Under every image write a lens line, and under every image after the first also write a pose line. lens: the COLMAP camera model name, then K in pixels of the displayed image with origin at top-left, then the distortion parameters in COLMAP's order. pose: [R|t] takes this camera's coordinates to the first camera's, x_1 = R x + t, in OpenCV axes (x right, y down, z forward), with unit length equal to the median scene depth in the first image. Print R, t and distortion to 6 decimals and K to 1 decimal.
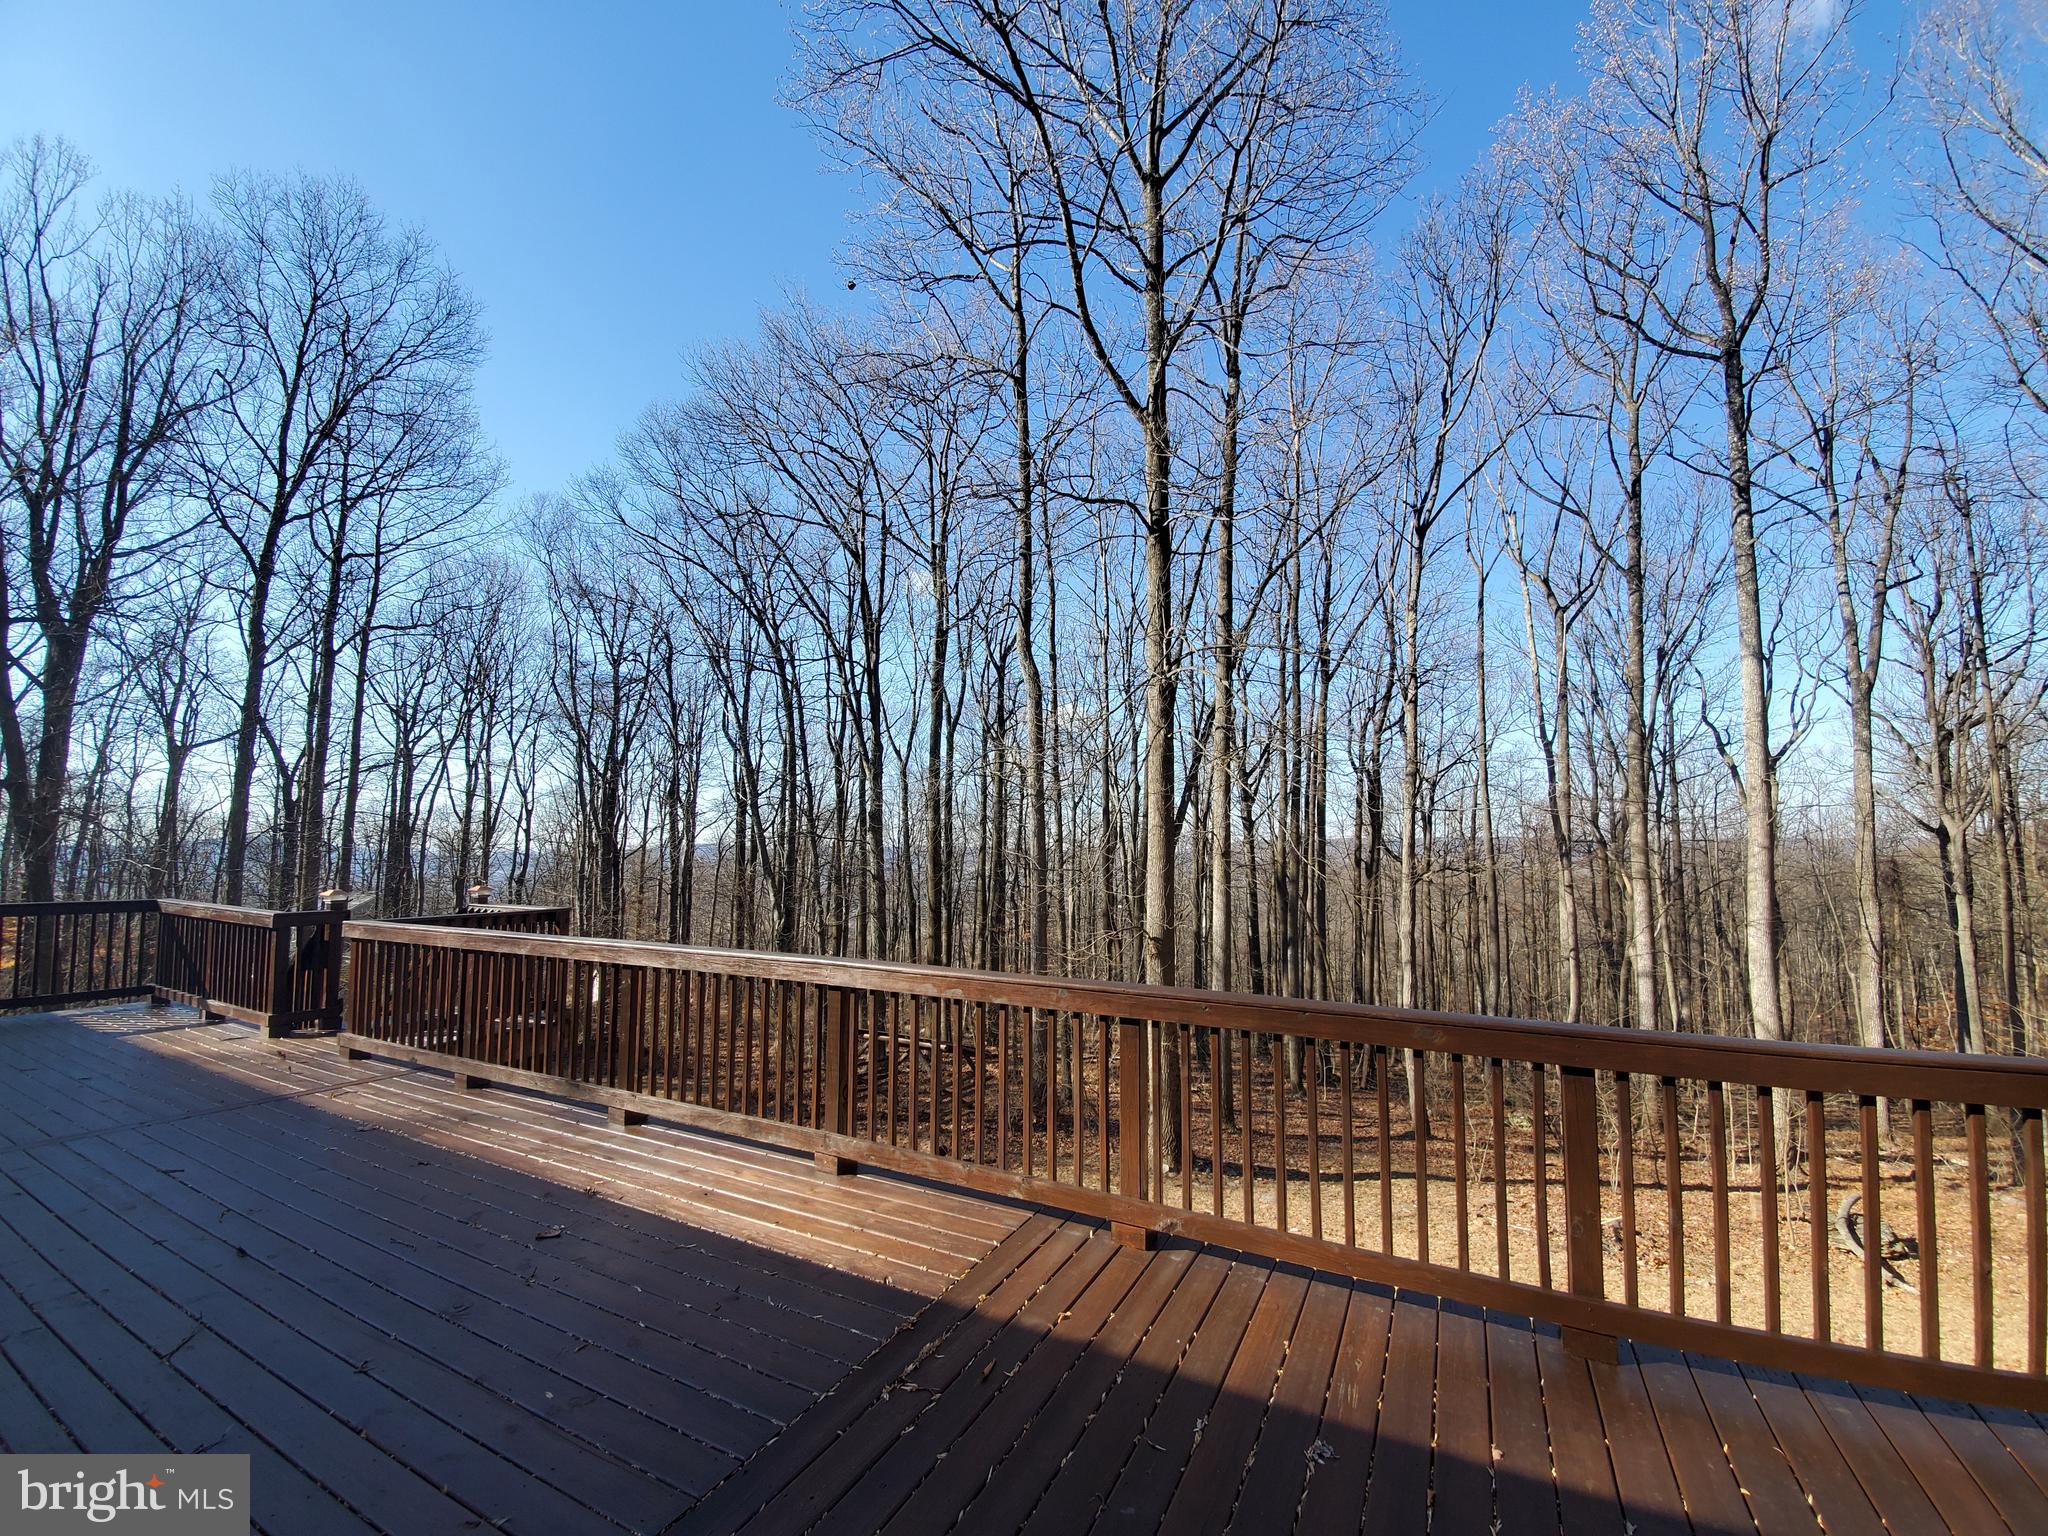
lens RADIAL K [[827.4, 0, 1010.0], [0, 827.4, 786.8], [0, 0, 1]] dist [0.008411, -0.007858]
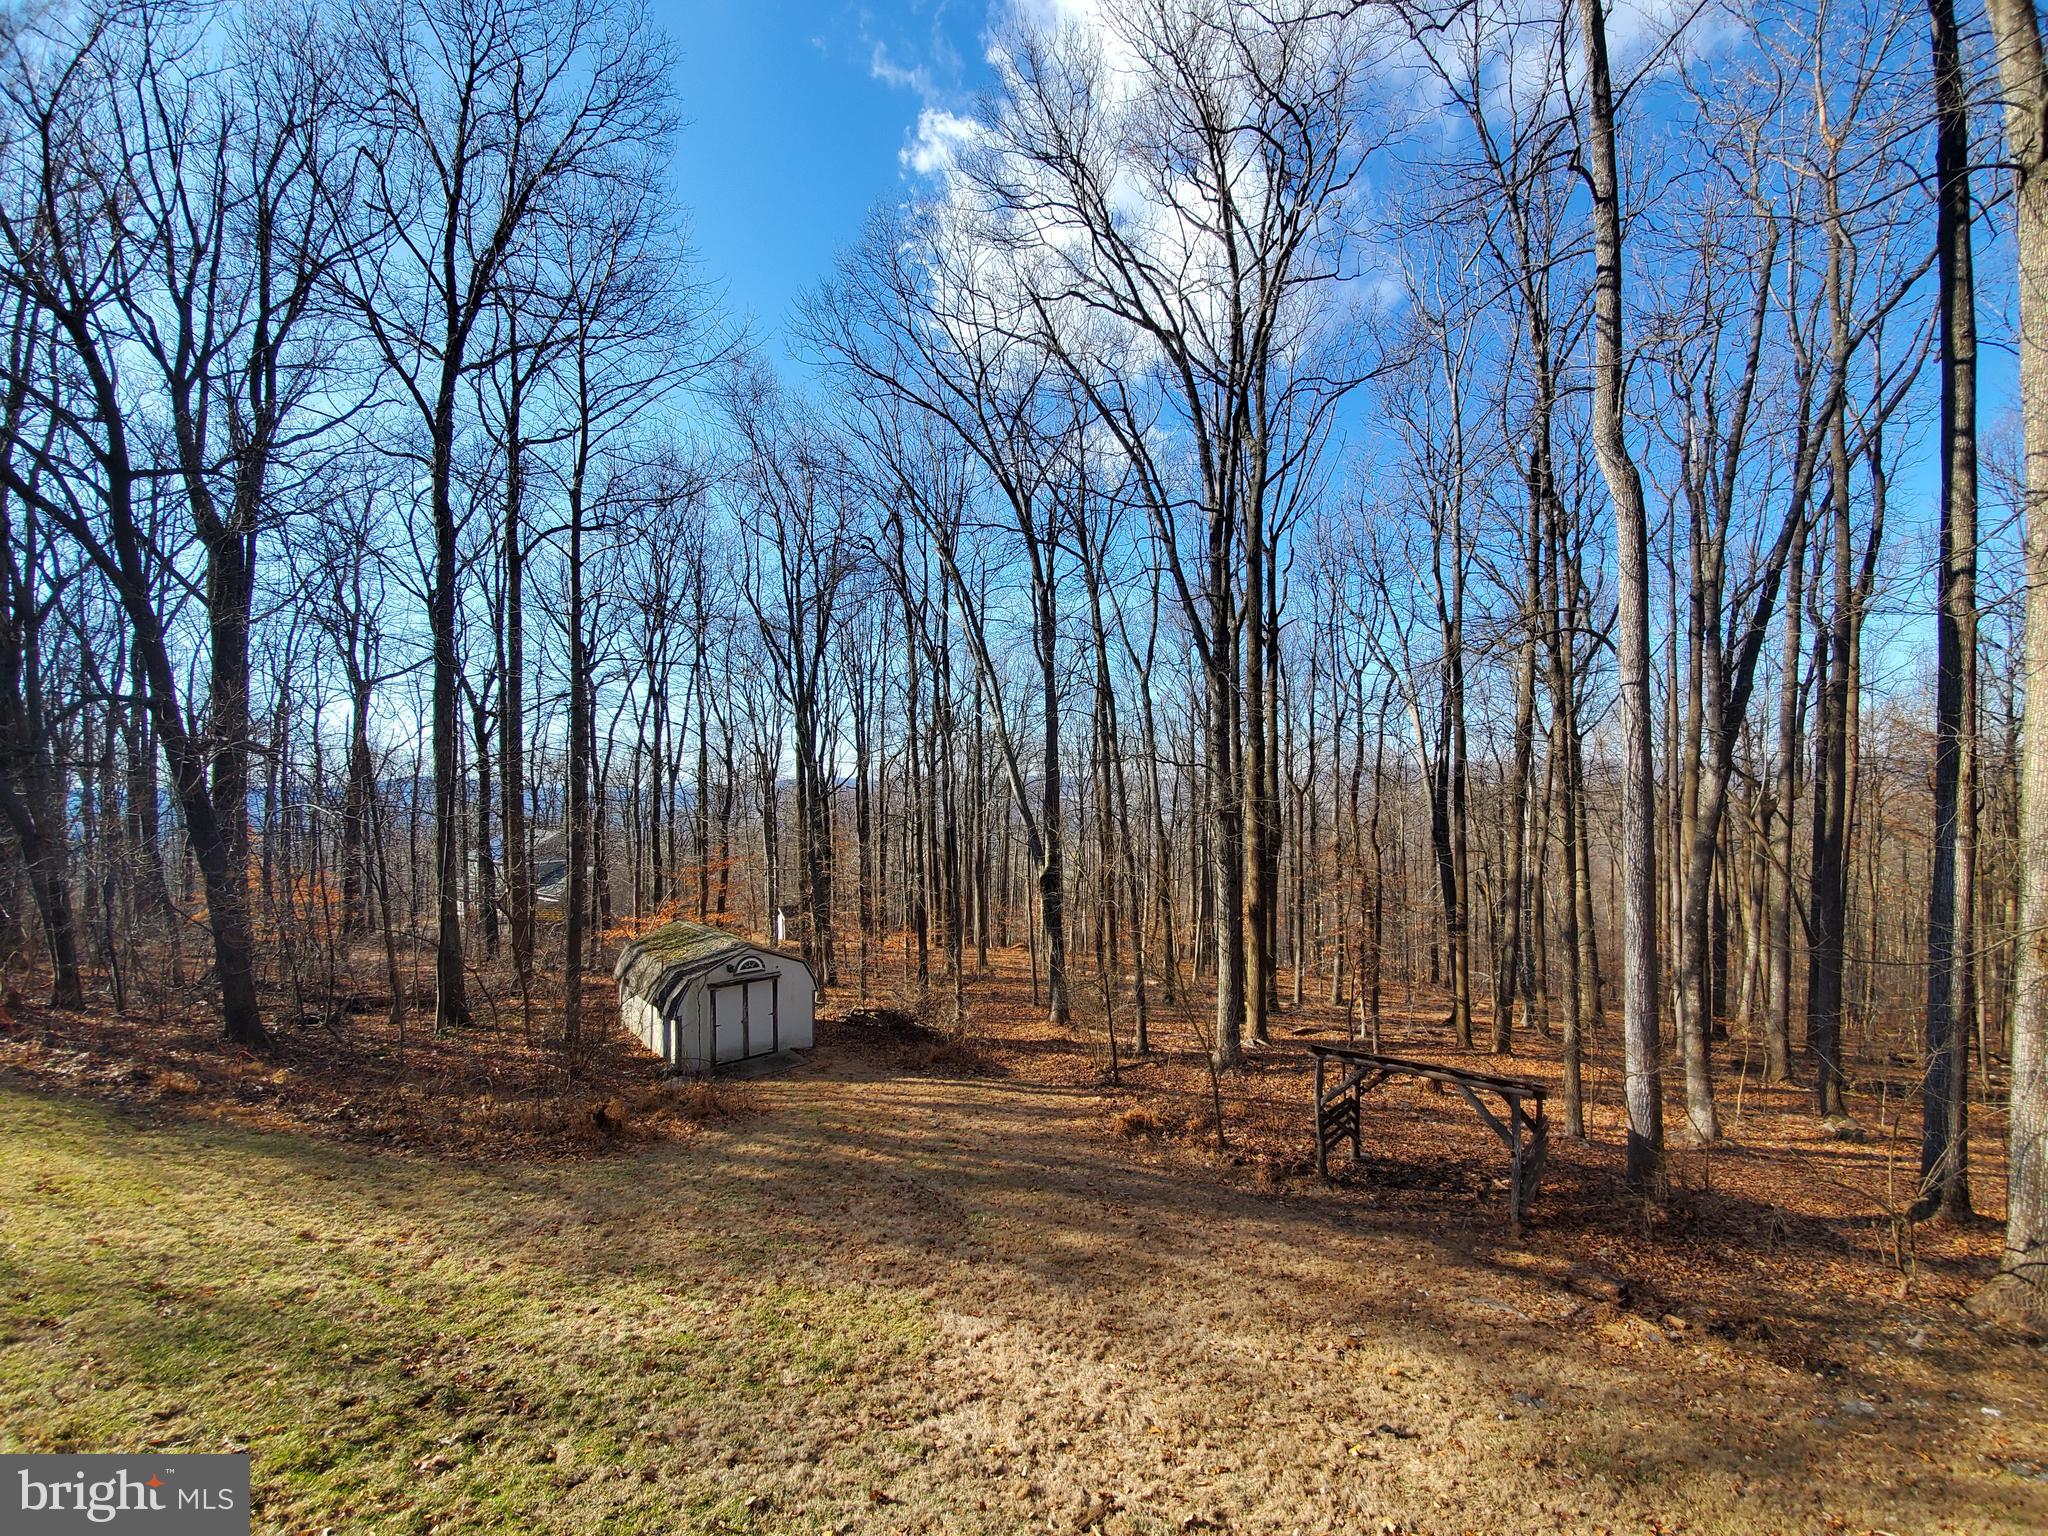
lens RADIAL K [[827.4, 0, 1045.0], [0, 827.4, 786.8], [0, 0, 1]] dist [0.008411, -0.007858]
pose [[0.994488, -0.021056, -0.102713, -0.216057], [0.029593, 0.996167, 0.082316, 0.021387], [0.100586, -0.084902, 0.991299, 0.209998]]
